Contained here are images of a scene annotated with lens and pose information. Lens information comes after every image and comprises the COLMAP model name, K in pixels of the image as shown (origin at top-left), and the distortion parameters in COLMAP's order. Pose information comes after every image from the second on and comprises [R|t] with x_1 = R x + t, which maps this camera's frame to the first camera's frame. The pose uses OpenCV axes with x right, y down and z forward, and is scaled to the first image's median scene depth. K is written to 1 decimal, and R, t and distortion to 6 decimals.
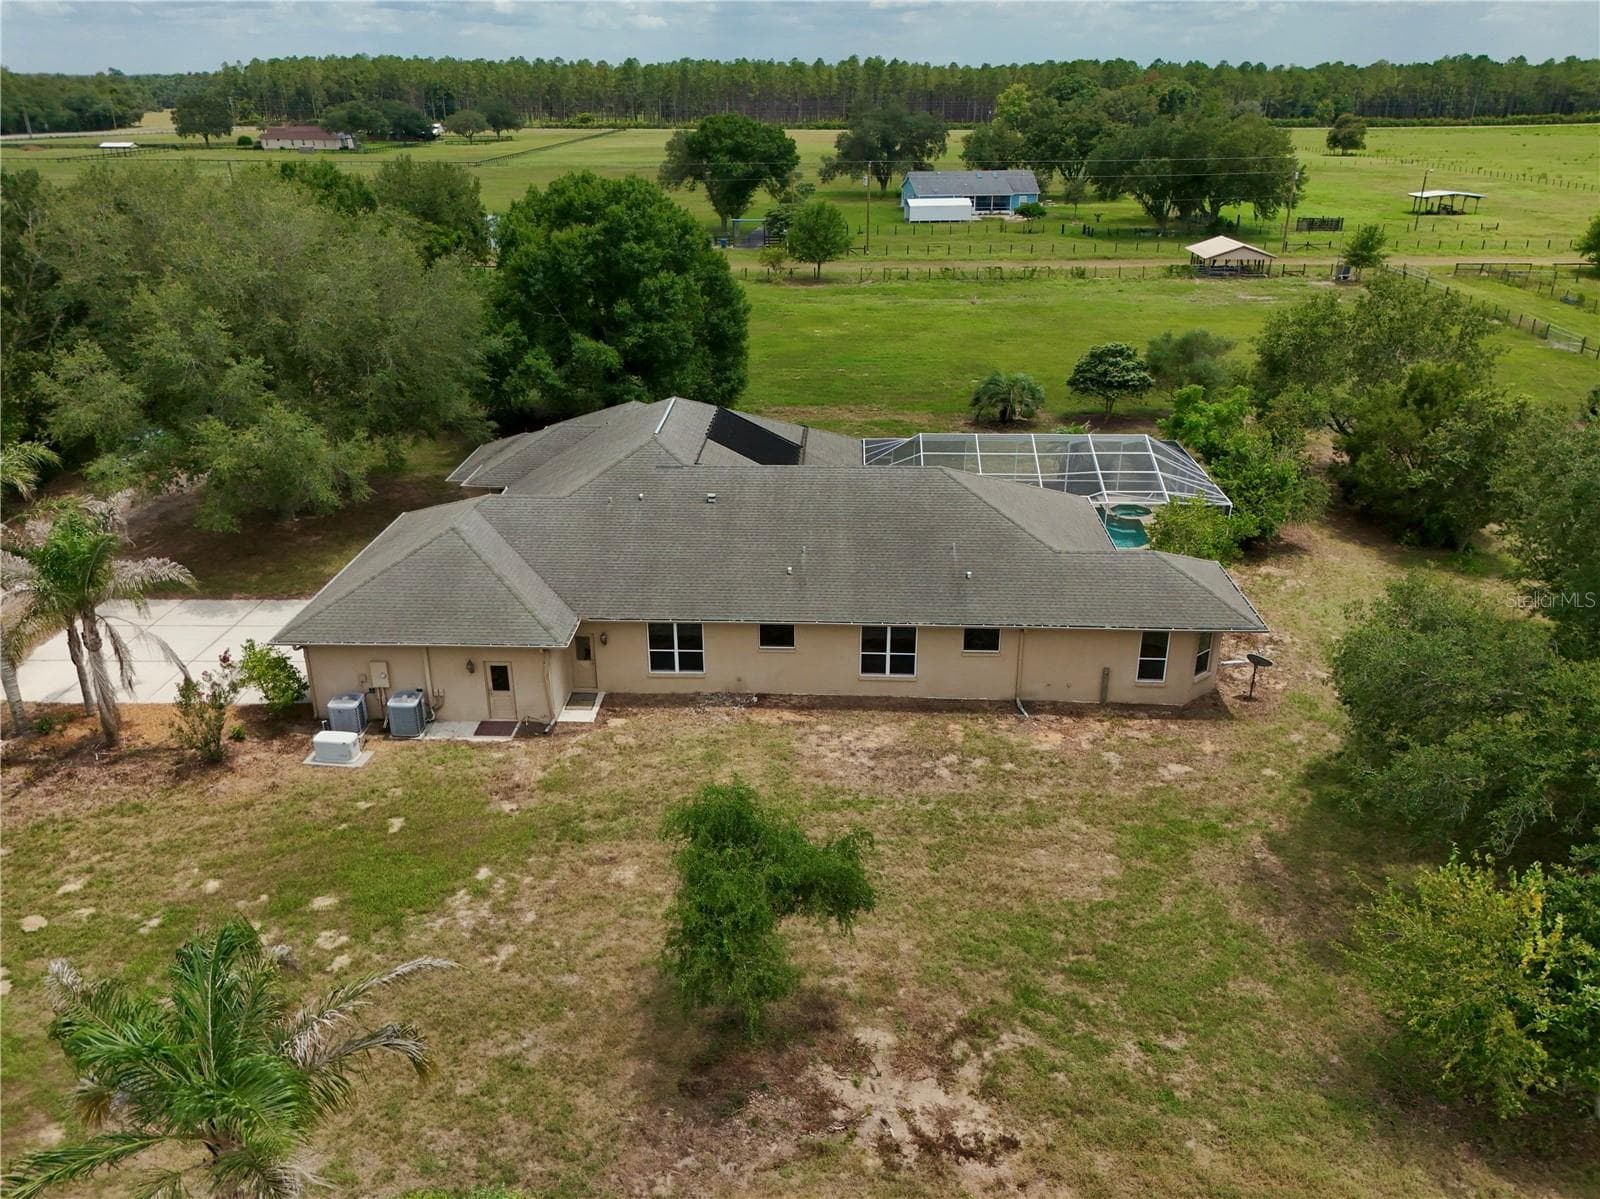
lens RADIAL K [[1175.1, 0, 800.0], [0, 1175.1, 599.5], [0, 0, 1]] dist [0.068523, -0.064978]
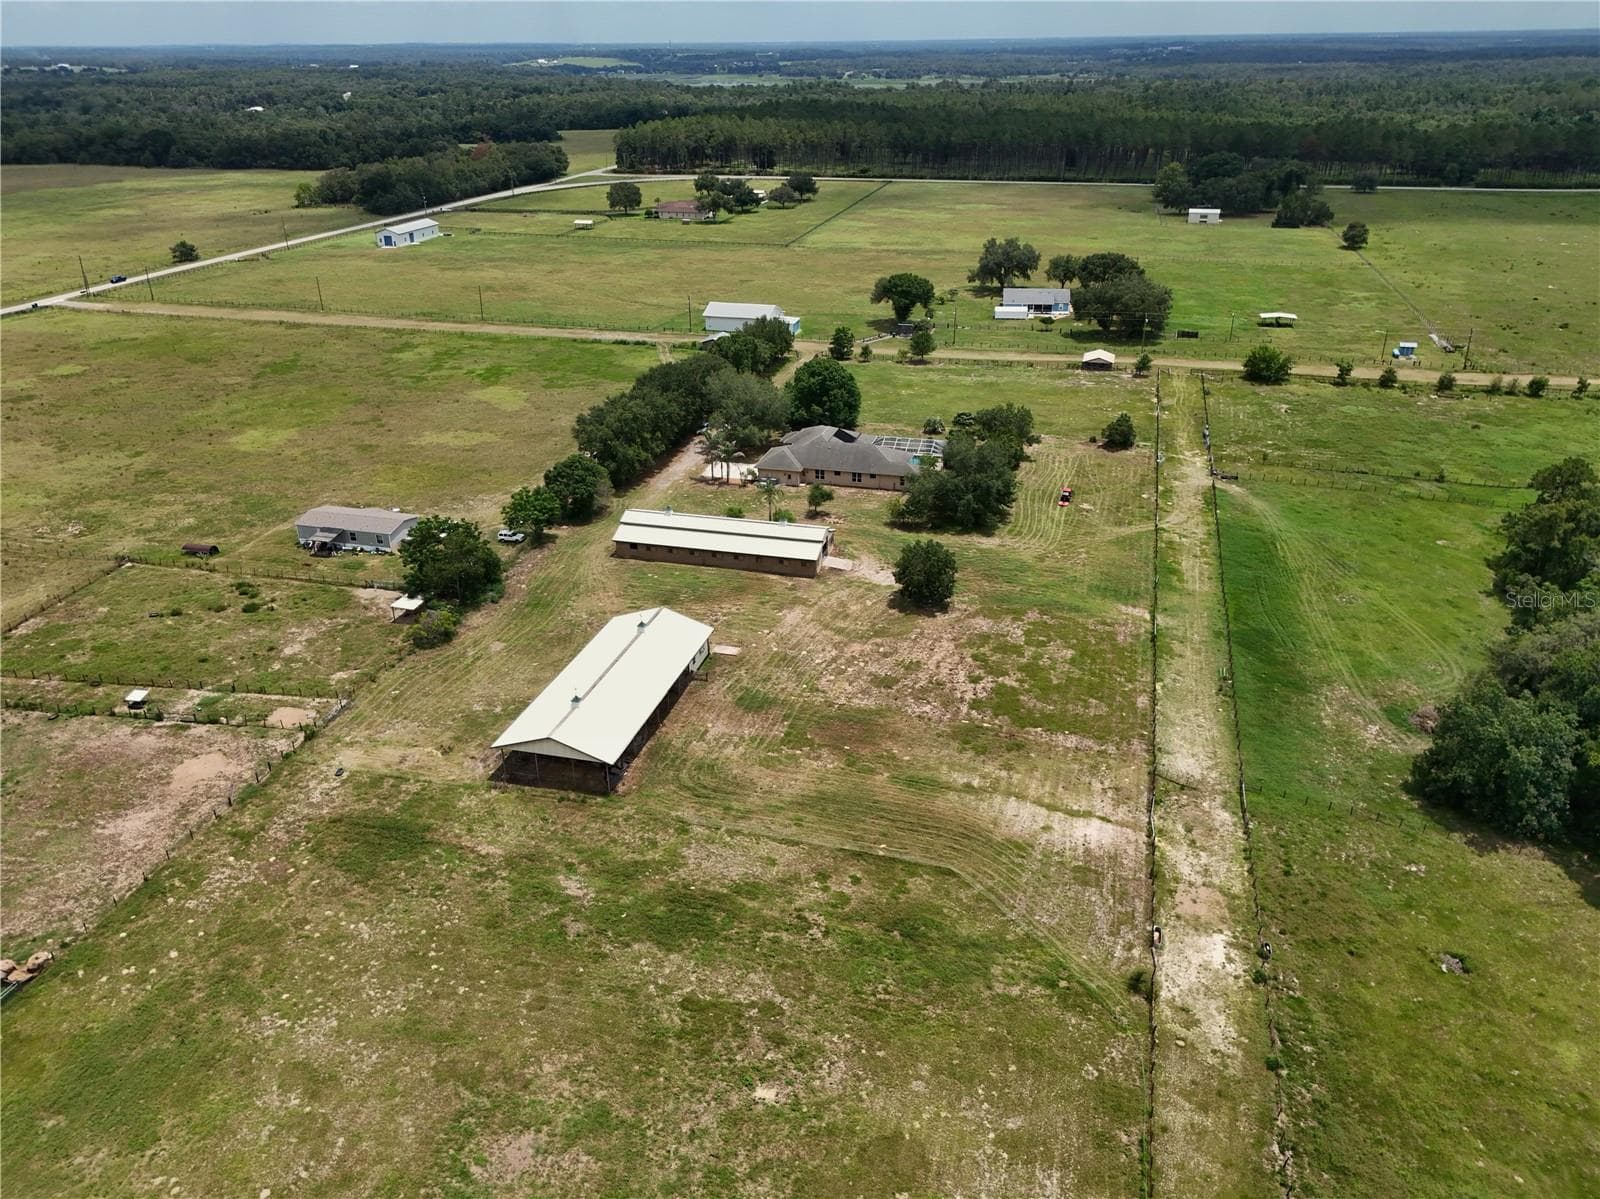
lens RADIAL K [[1175.1, 0, 800.0], [0, 1175.1, 599.5], [0, 0, 1]] dist [0.068523, -0.064978]
pose [[0.972402, 0.090905, -0.214874, 1.059512], [-0.082346, 0.995424, 0.048472, 0.370287], [0.218297, -0.029441, 0.975438, -4.502257]]
